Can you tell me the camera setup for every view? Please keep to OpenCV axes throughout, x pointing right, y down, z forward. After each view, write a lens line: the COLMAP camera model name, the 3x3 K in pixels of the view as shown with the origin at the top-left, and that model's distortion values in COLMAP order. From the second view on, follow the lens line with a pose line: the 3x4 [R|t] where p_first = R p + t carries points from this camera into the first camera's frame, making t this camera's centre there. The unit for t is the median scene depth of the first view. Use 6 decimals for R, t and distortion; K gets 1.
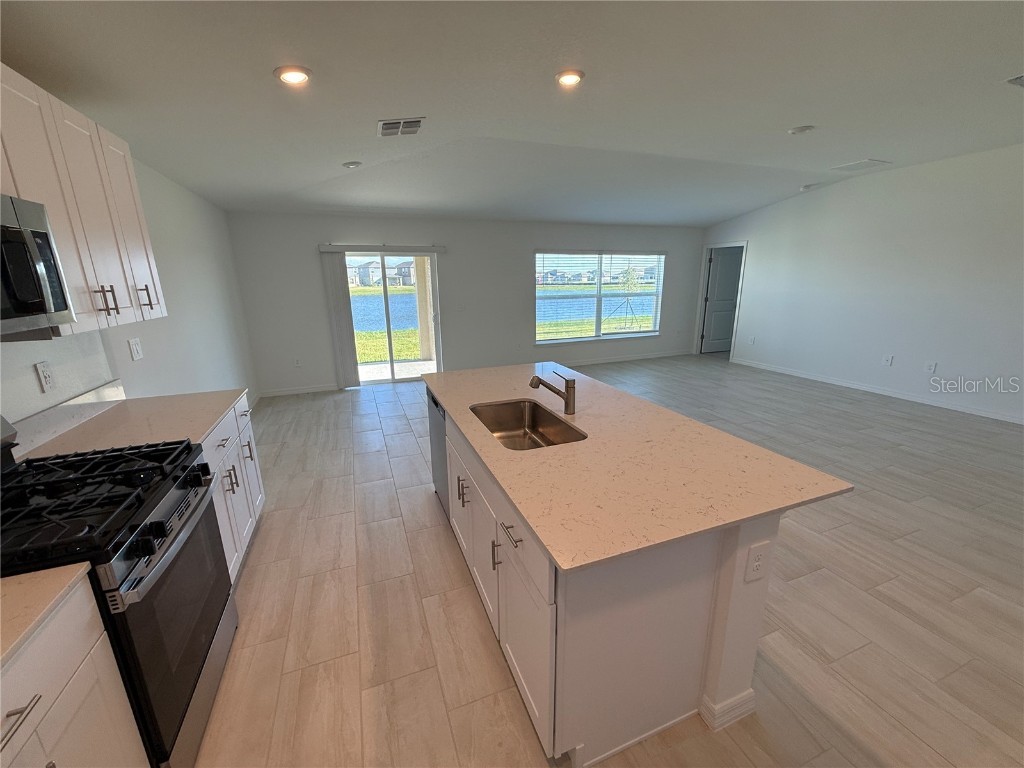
lens RADIAL K [[408.0, 0, 510.0], [0, 408.0, 385.0], [0, 0, 1]] dist [0.001639, 0.000117]
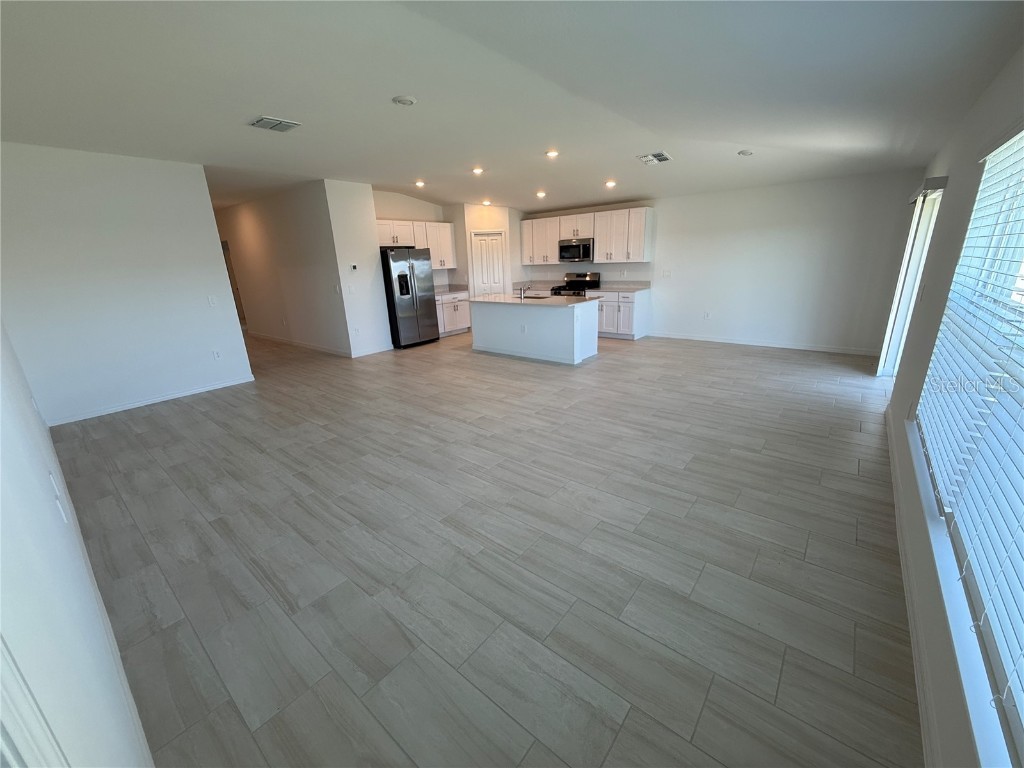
lens RADIAL K [[408.0, 0, 510.0], [0, 408.0, 385.0], [0, 0, 1]] dist [0.001639, 0.000117]
pose [[-0.871130, 0.193011, -0.451530, 0.676739], [-0.073330, 0.858072, 0.508267, -0.363664], [0.485546, 0.475877, -0.733339, 1.356079]]
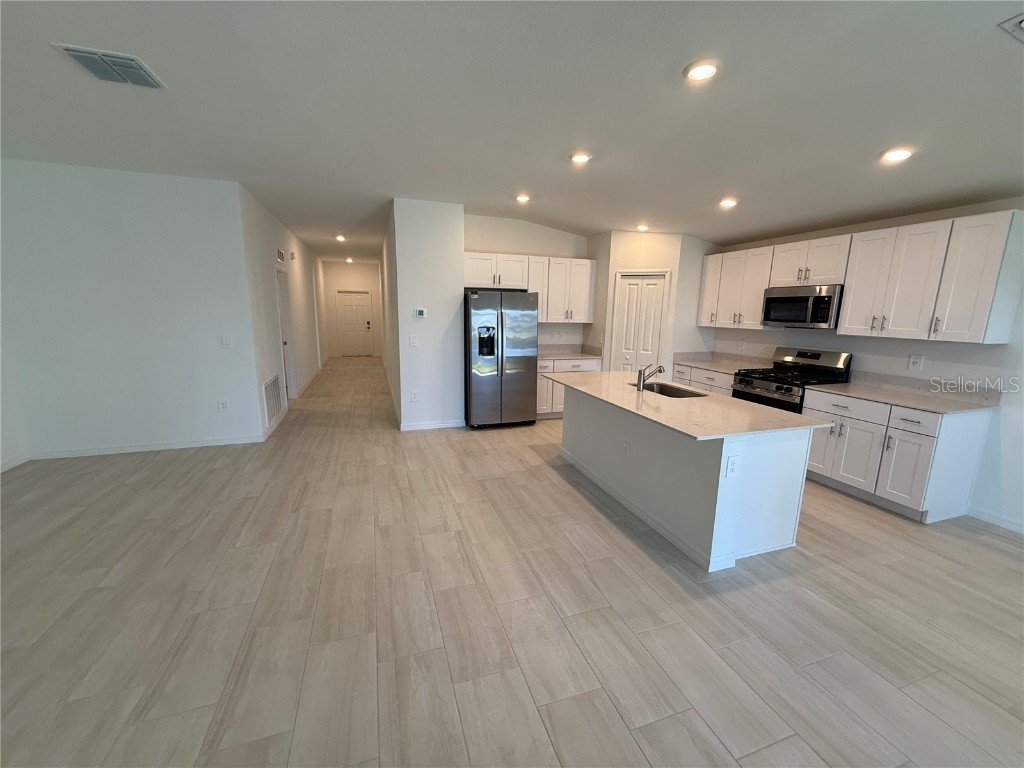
lens RADIAL K [[408.0, 0, 510.0], [0, 408.0, 385.0], [0, 0, 1]] dist [0.001639, 0.000117]
pose [[-0.999070, -0.010815, 0.041747, 0.228427], [0.008060, 0.904156, 0.427126, -0.251121], [-0.042365, 0.427066, -0.903228, 0.944527]]
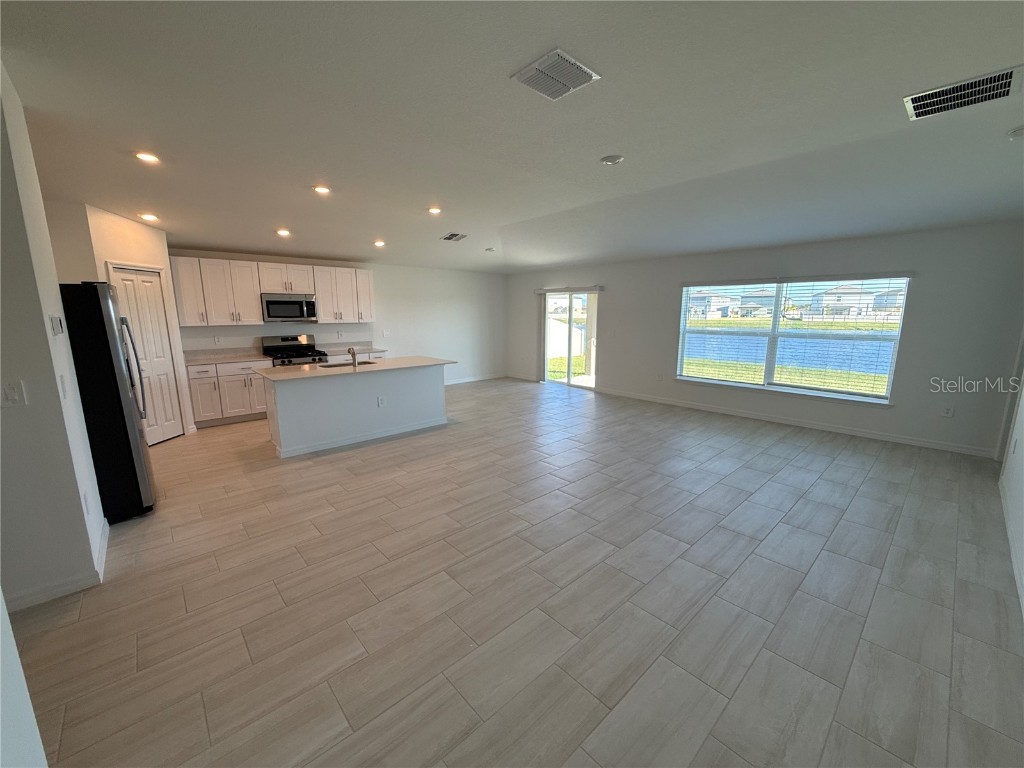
lens RADIAL K [[408.0, 0, 510.0], [0, 408.0, 385.0], [0, 0, 1]] dist [0.001639, 0.000117]
pose [[0.359721, 0.178990, -0.915731, 1.024531], [-0.239987, 0.966158, 0.094573, -0.103295], [0.901669, 0.185744, 0.390503, 0.336846]]
